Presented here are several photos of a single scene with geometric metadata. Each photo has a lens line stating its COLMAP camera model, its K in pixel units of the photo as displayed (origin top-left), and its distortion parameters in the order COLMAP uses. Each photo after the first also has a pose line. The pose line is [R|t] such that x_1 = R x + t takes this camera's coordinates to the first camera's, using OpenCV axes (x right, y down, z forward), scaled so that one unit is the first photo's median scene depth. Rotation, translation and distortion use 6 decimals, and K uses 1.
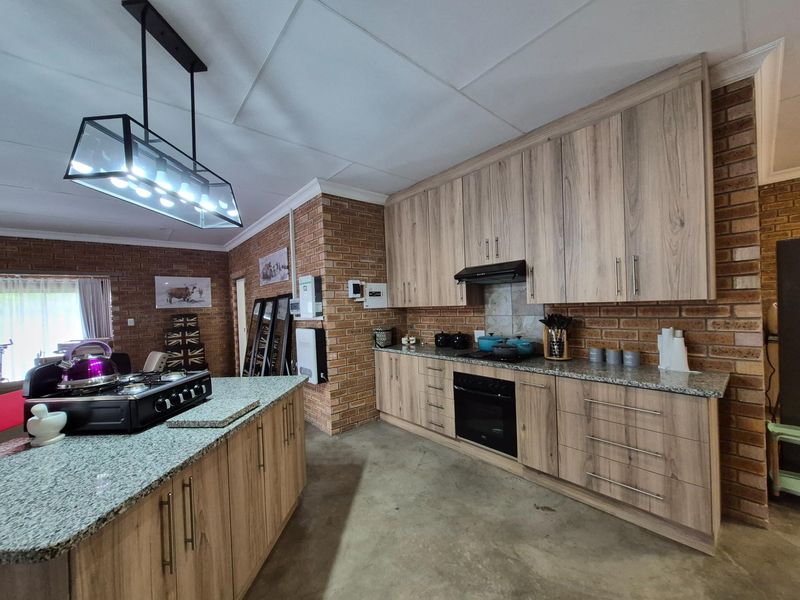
lens RADIAL K [[313.3, 0, 397.4], [0, 313.3, 304.1], [0, 0, 1]] dist [-0.008840, -0.000089]
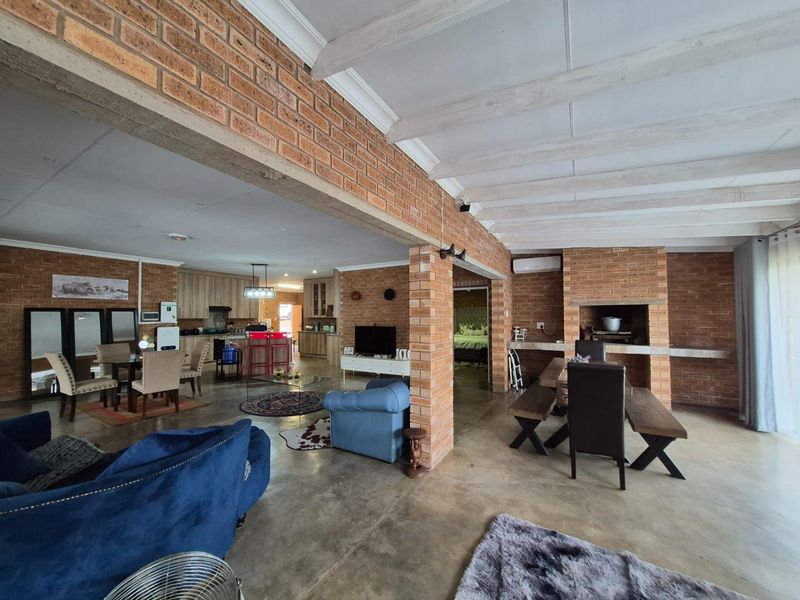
lens RADIAL K [[313.3, 0, 398.7], [0, 313.3, 306.7], [0, 0, 1]] dist [-0.008840, -0.000089]
pose [[-0.320642, 0.075966, 0.944149, -2.861229], [0.021223, 0.997105, -0.073020, 0.136399], [-0.946963, -0.003376, -0.321326, 0.208924]]
